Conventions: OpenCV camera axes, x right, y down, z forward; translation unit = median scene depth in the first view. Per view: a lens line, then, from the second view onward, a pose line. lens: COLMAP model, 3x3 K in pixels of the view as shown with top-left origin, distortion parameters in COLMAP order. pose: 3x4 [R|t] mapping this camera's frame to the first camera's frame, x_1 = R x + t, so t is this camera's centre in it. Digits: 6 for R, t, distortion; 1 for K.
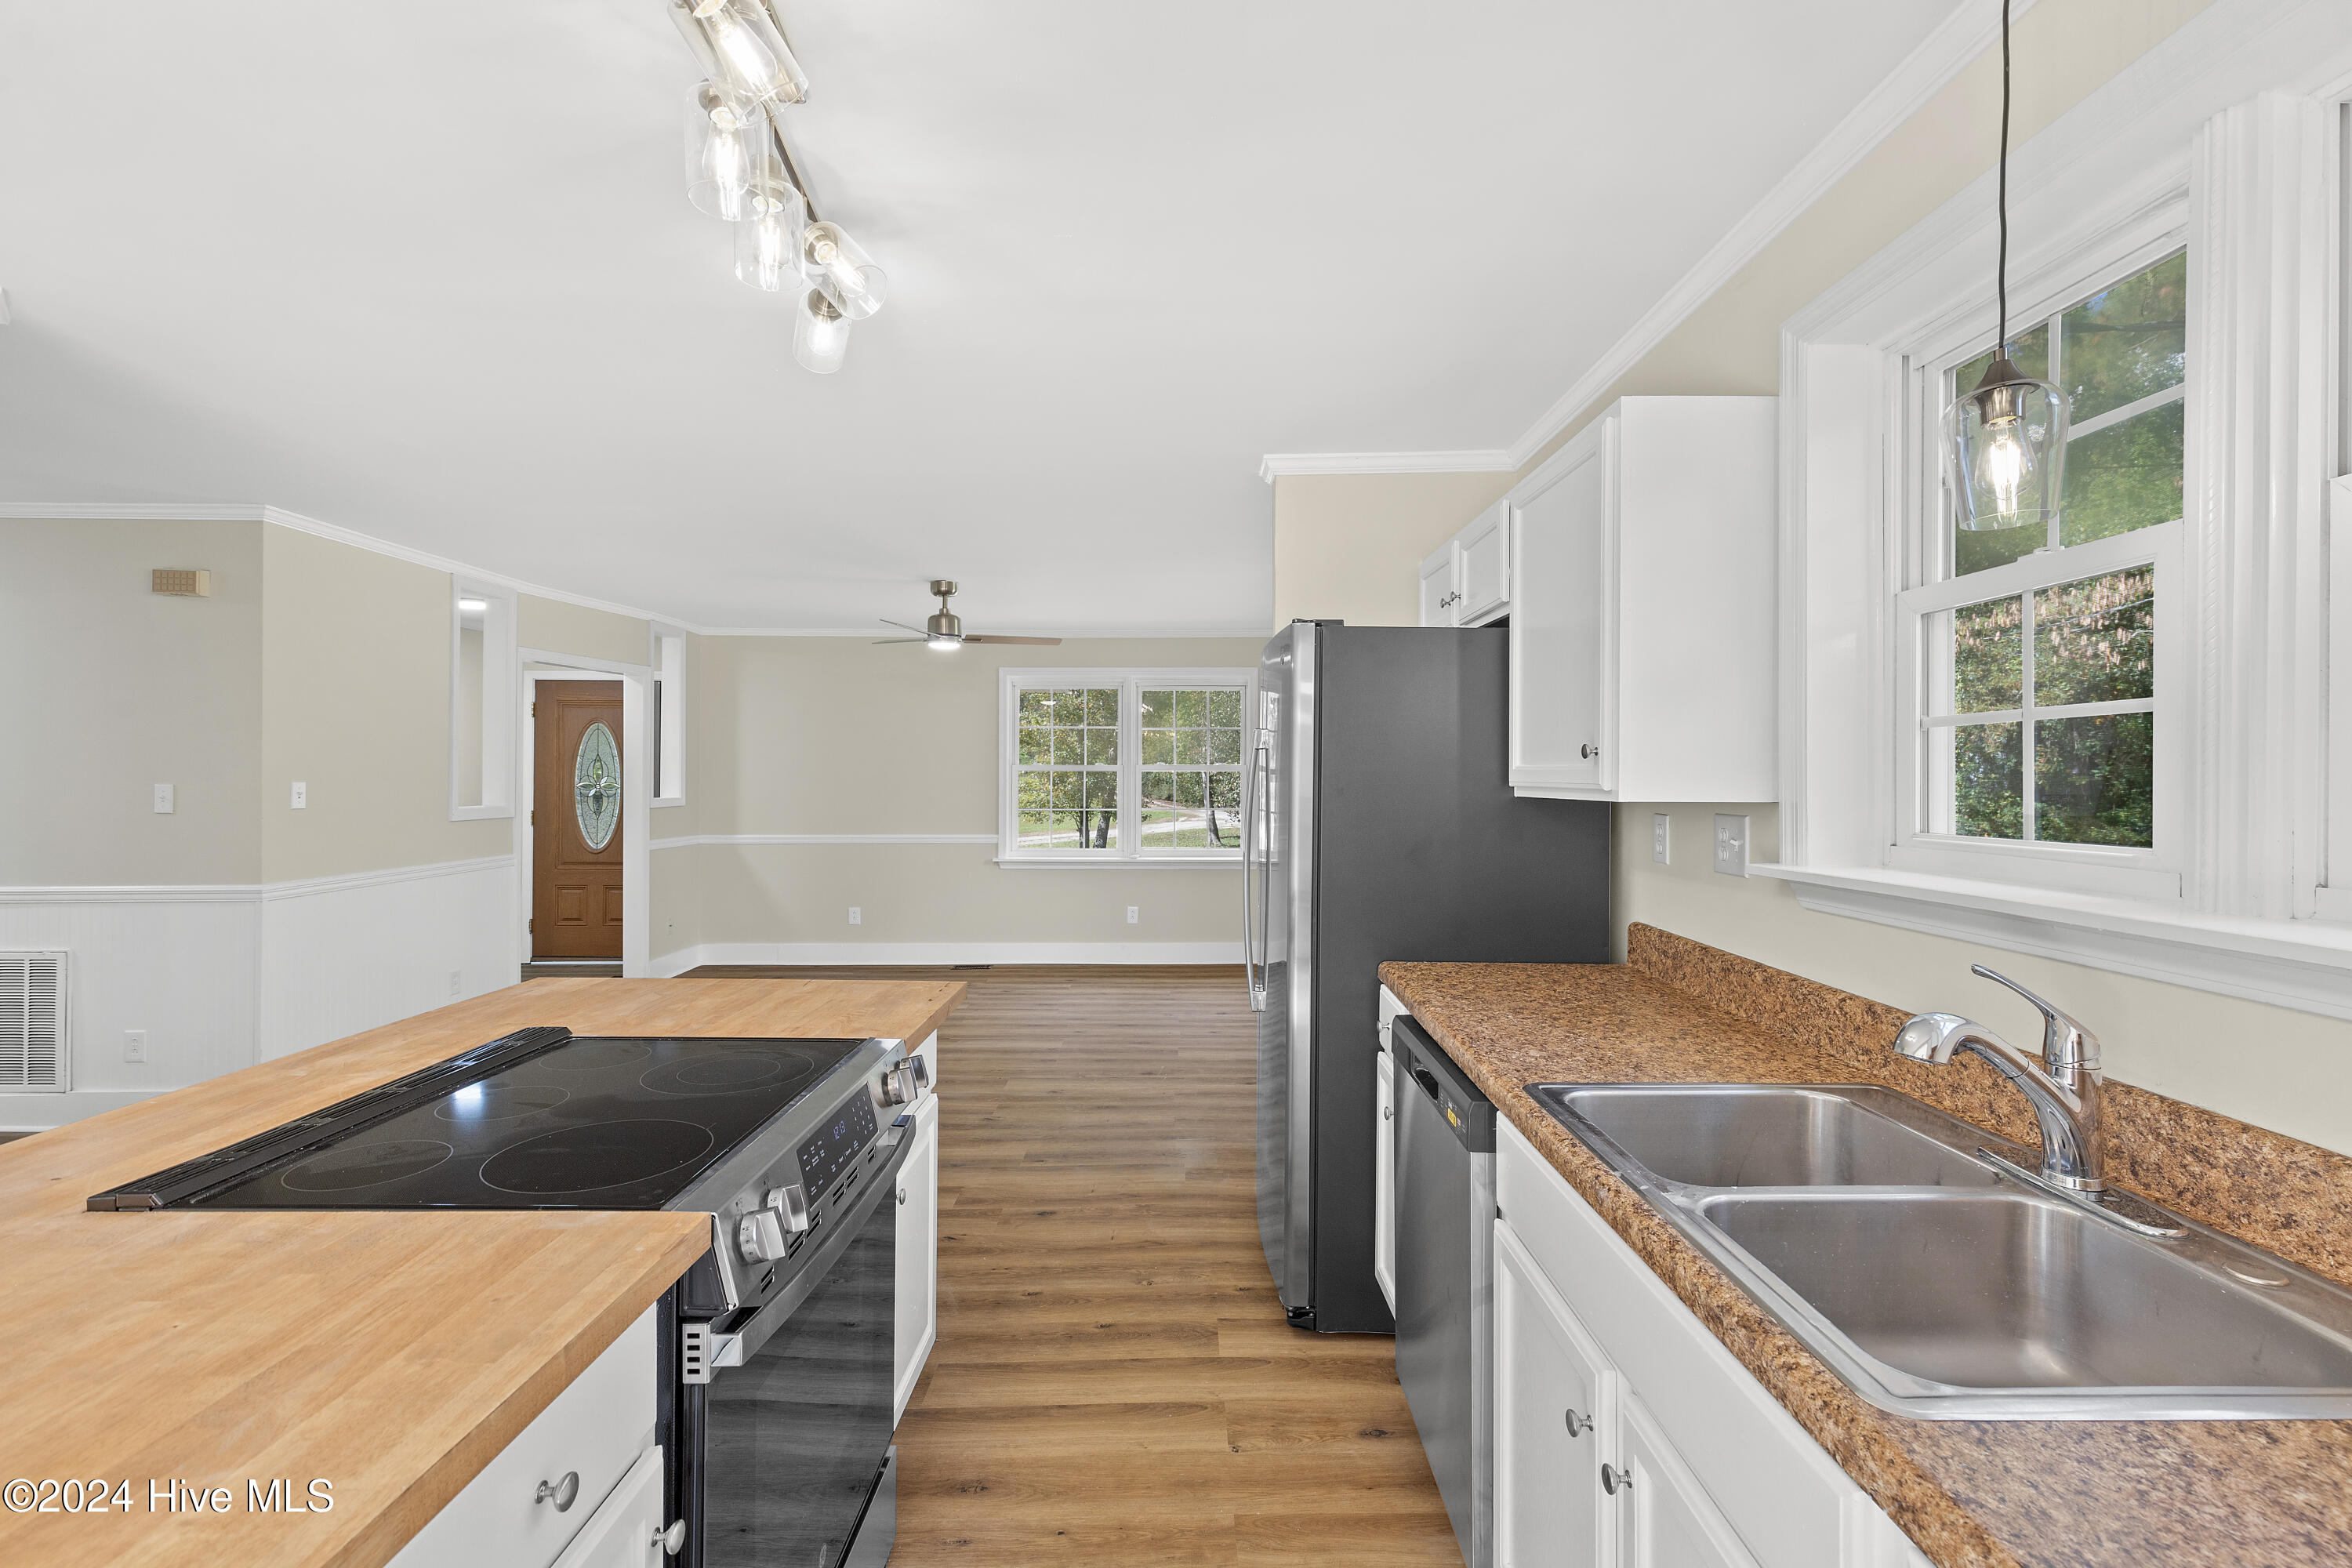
lens RADIAL K [[1061.1, 0, 1176.0], [0, 1061.1, 784.0], [0, 0, 1]] dist [0.001878, 0.000113]
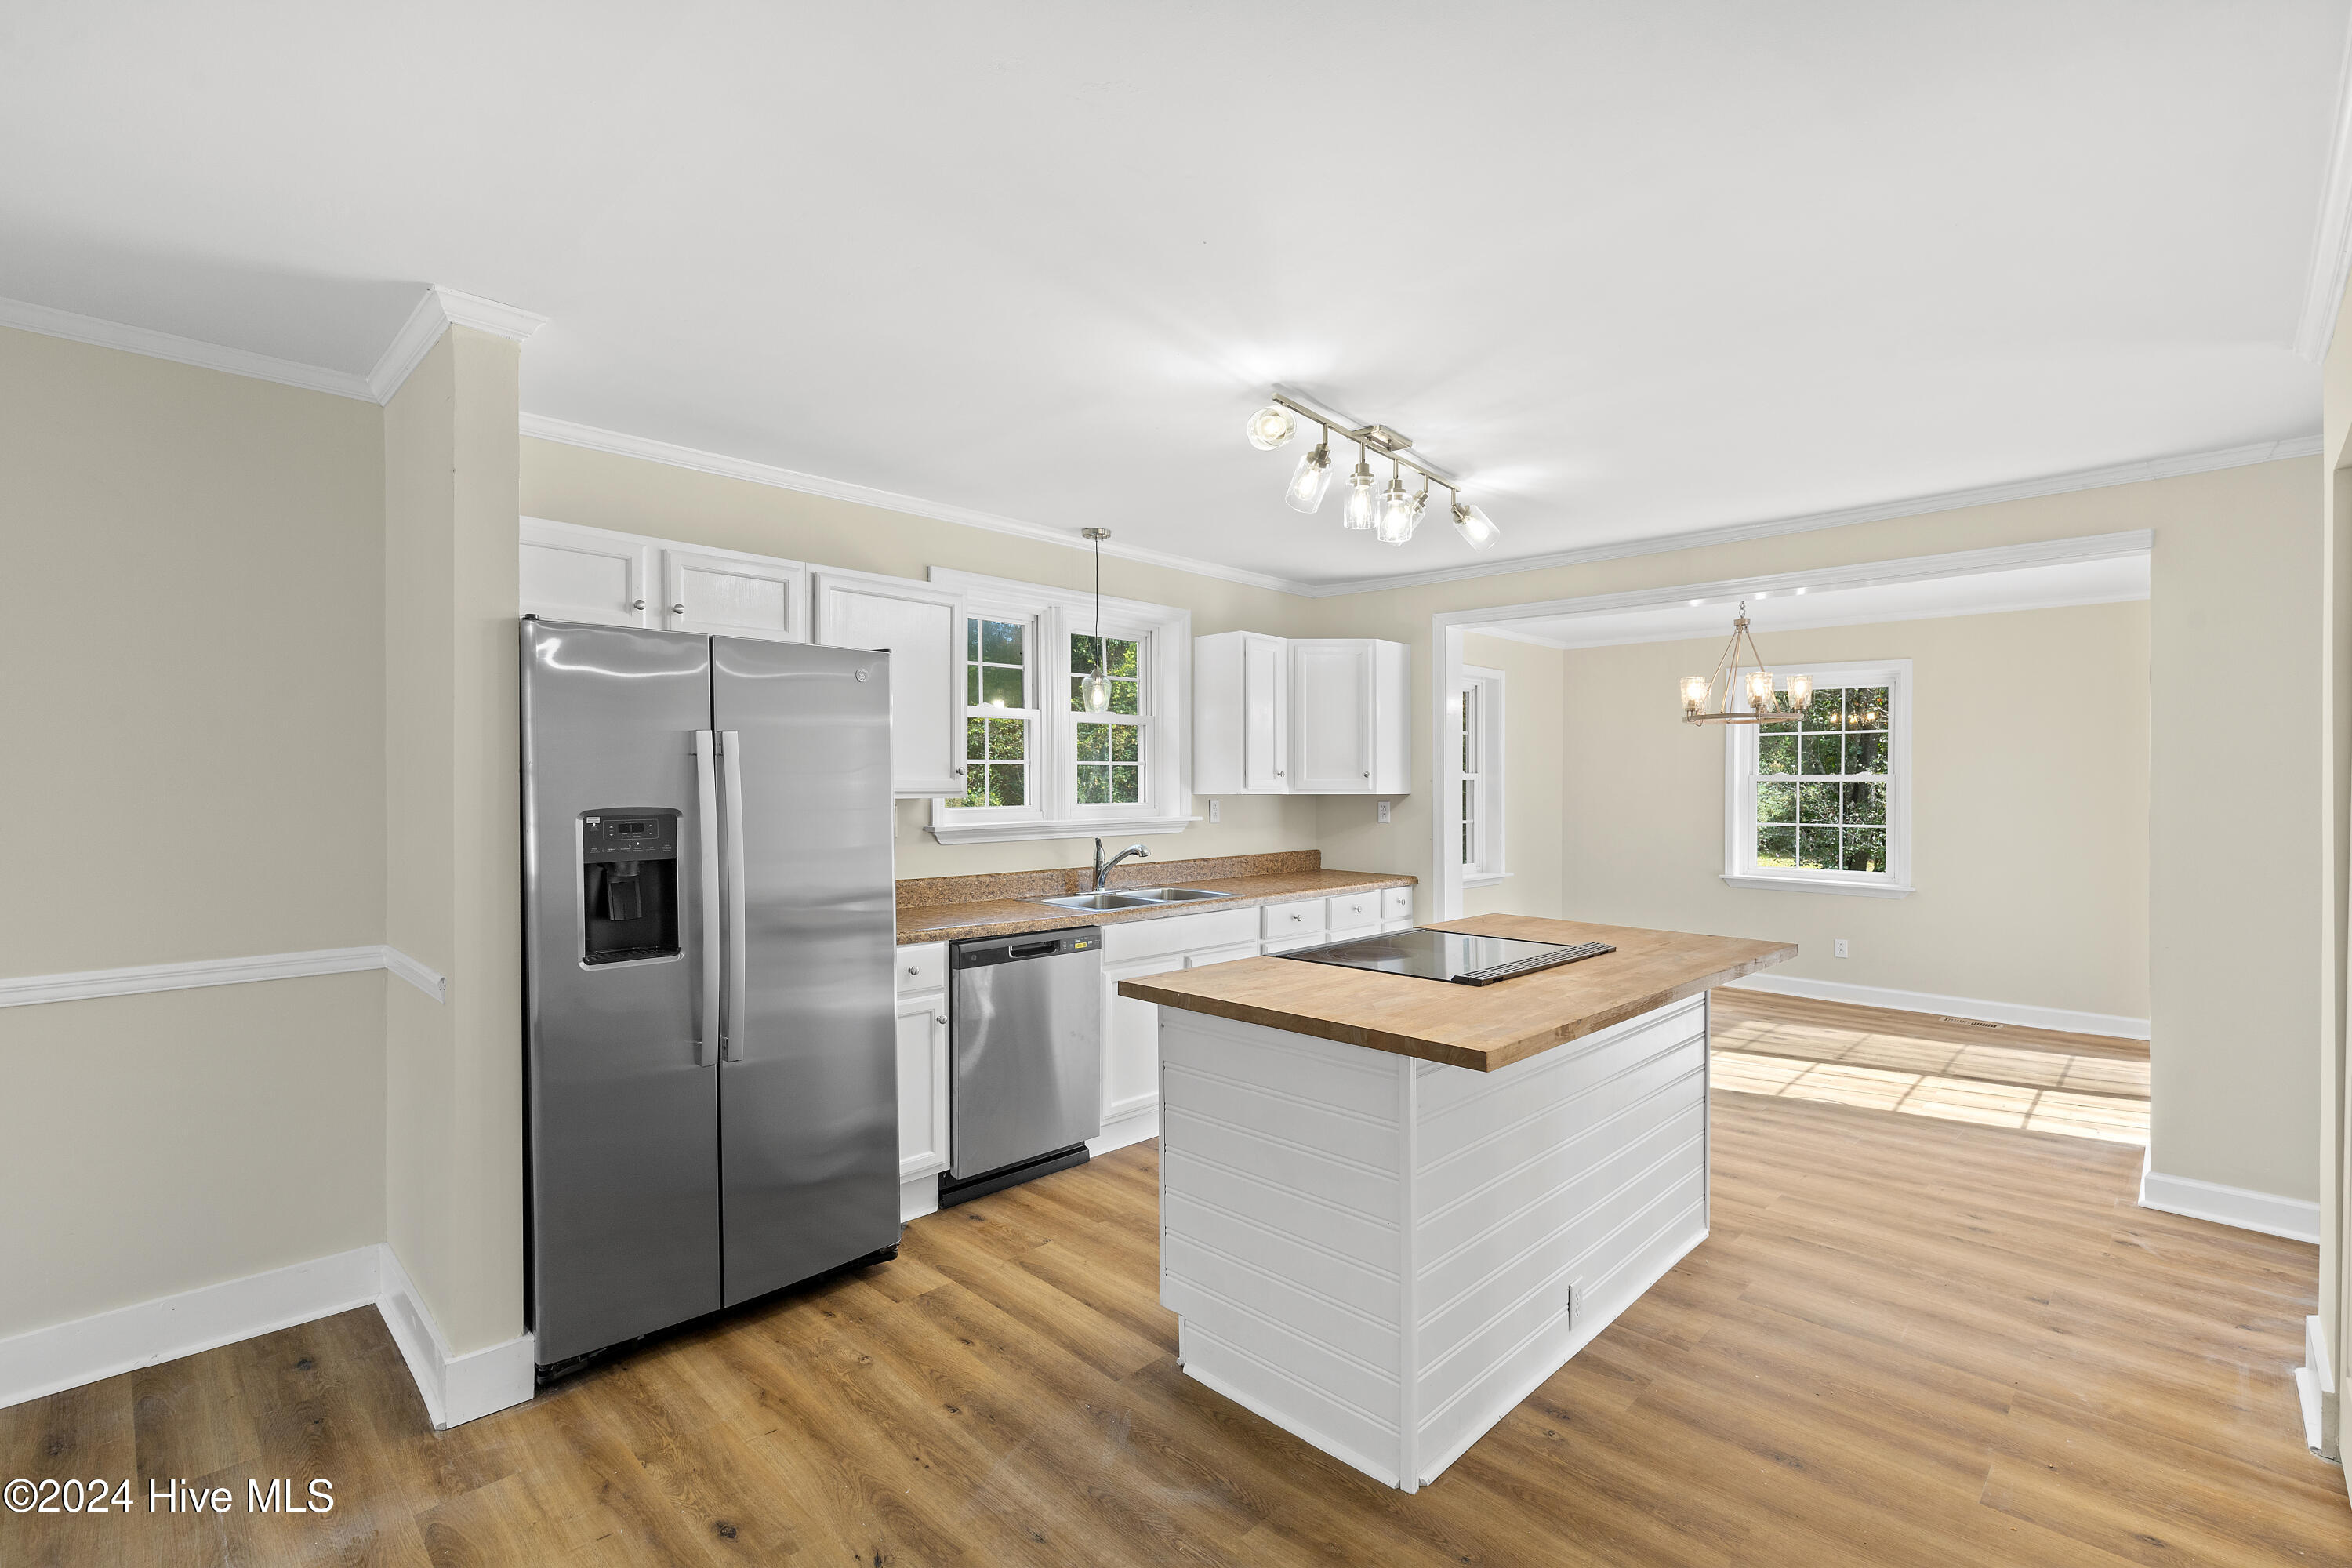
lens RADIAL K [[1061.1, 0, 1176.0], [0, 1061.1, 784.0], [0, 0, 1]] dist [0.001878, 0.000113]
pose [[-0.715795, -0.002330, 0.698306, -0.956134], [0.002488, 0.999980, 0.005886, -0.013775], [-0.698306, 0.005950, -0.715775, 1.676136]]
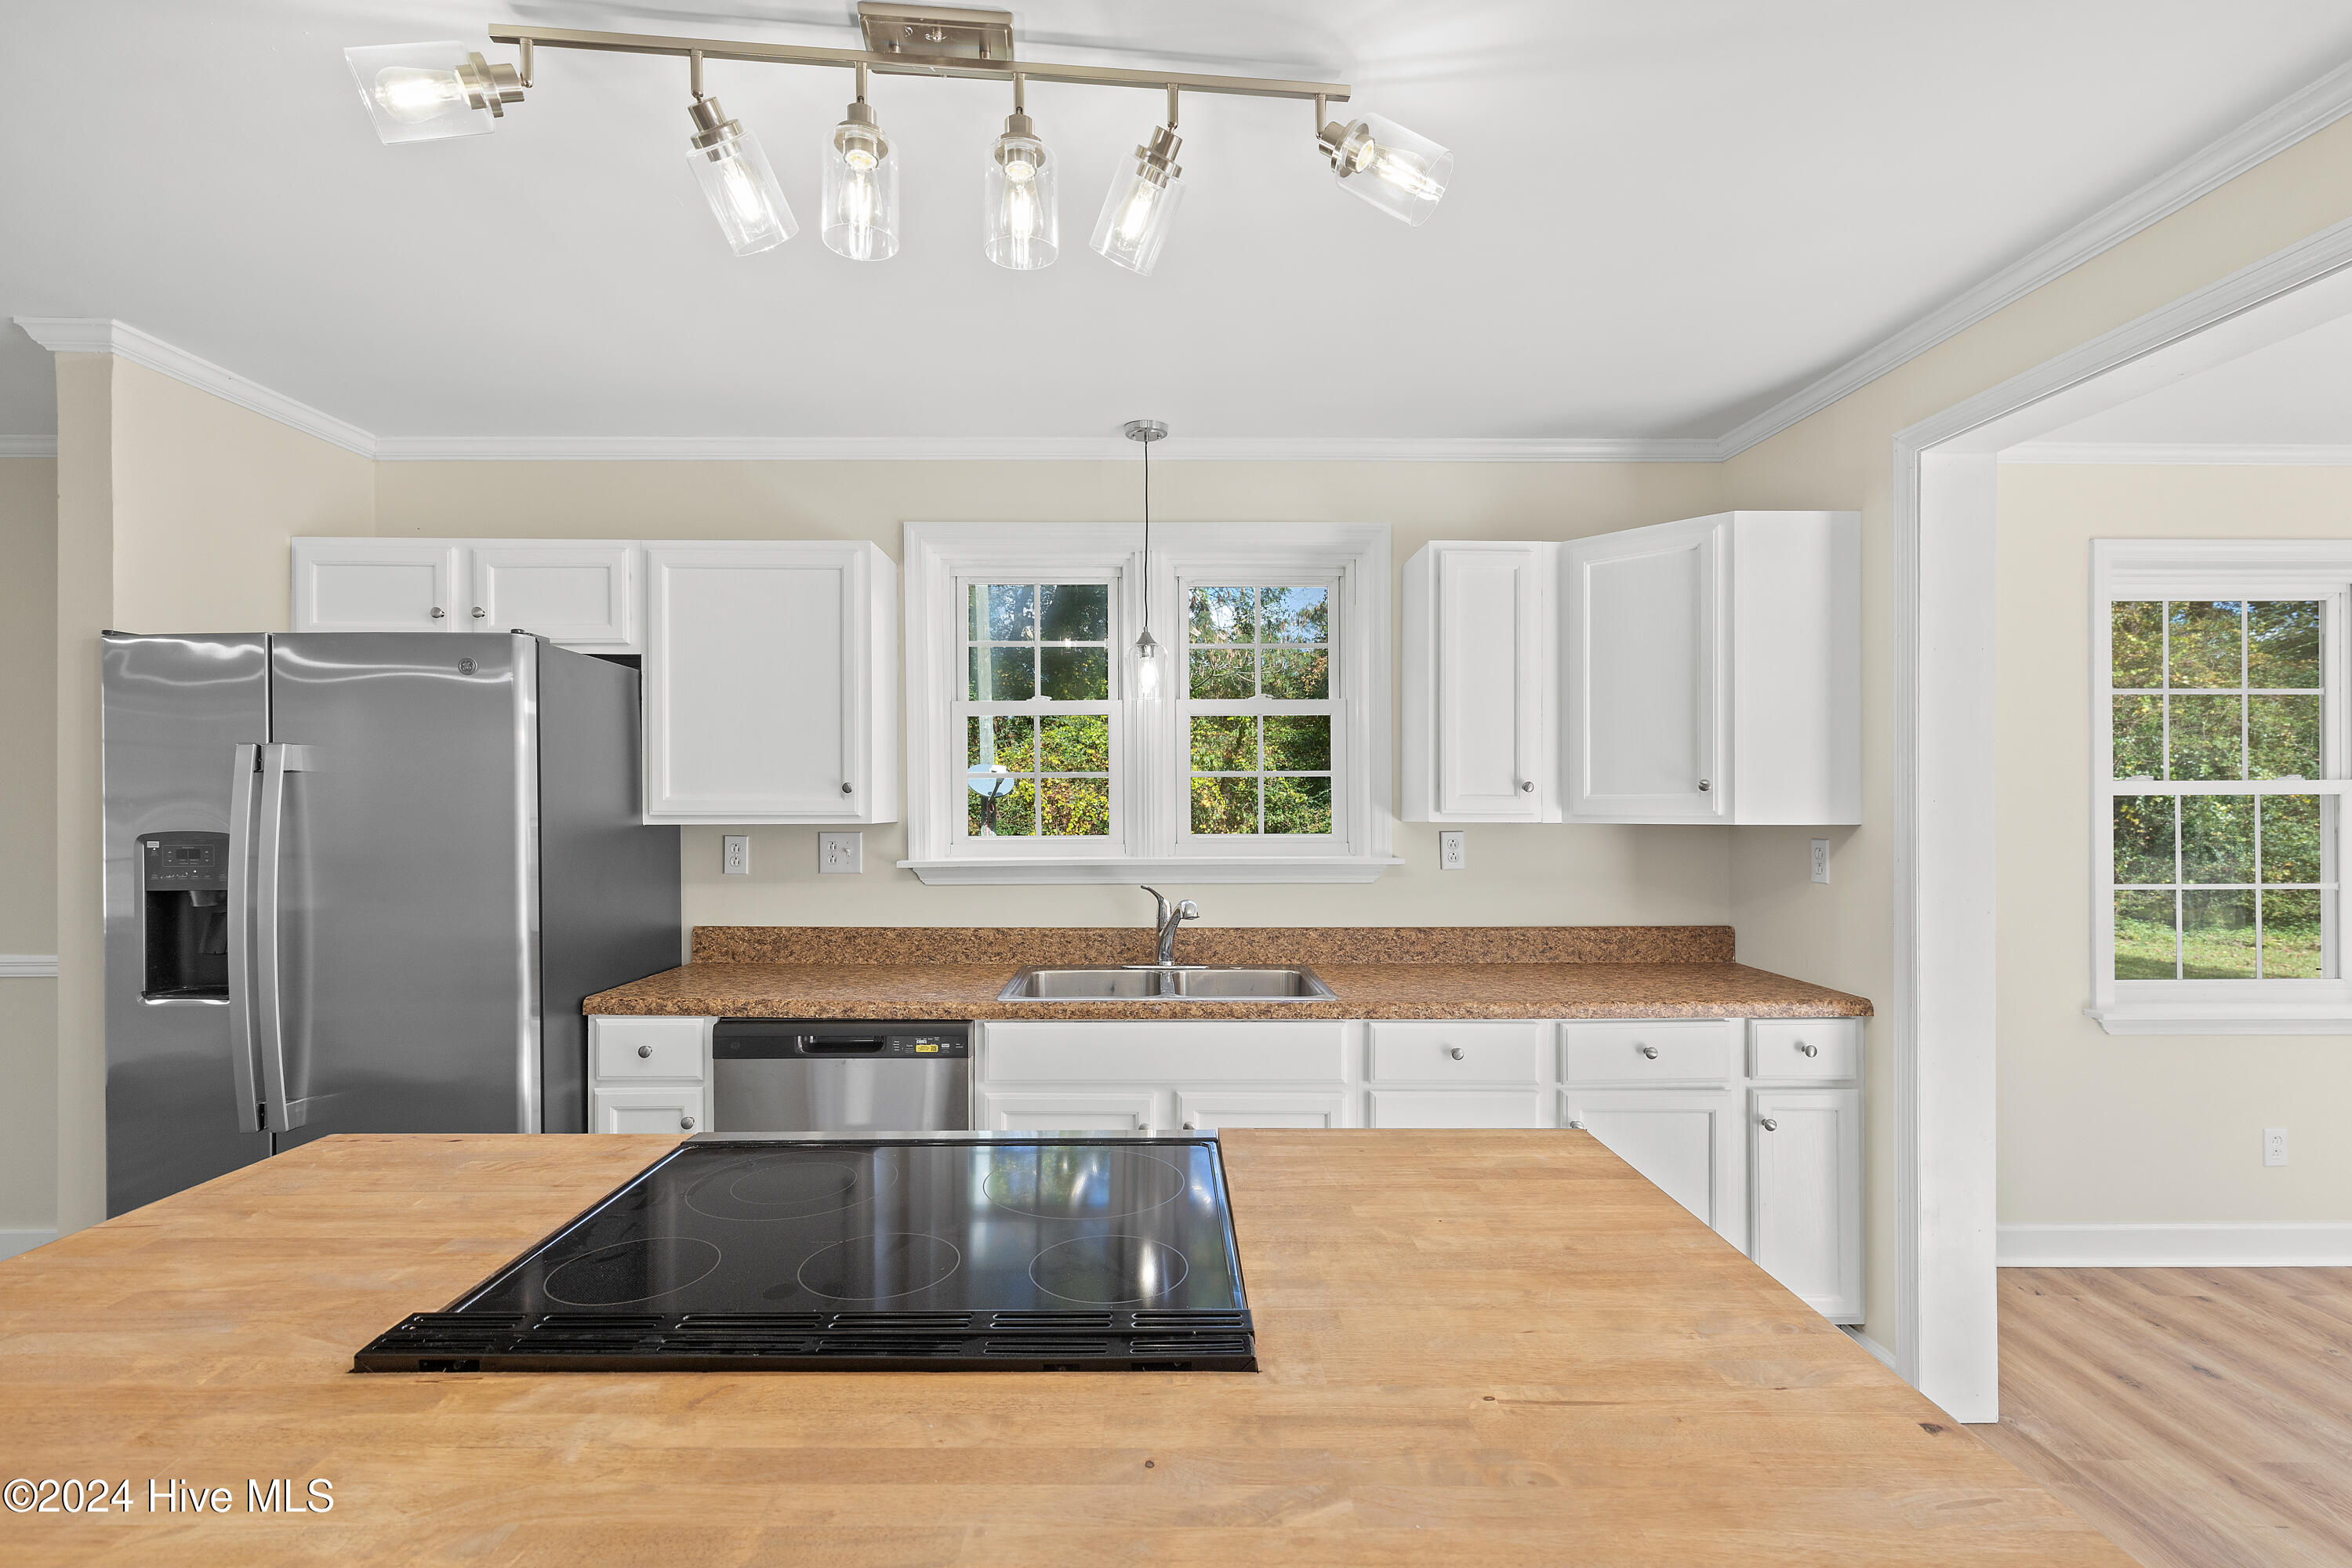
lens RADIAL K [[1066.8, 0, 1170.6], [0, 1066.8, 802.7], [0, 0, 1]] dist [0.003368, 0.000271]
pose [[-0.013611, 0.004185, 0.999899, -0.816865], [0.007443, 0.999964, -0.004084, -0.001579], [-0.999880, 0.007387, -0.013641, 0.487770]]
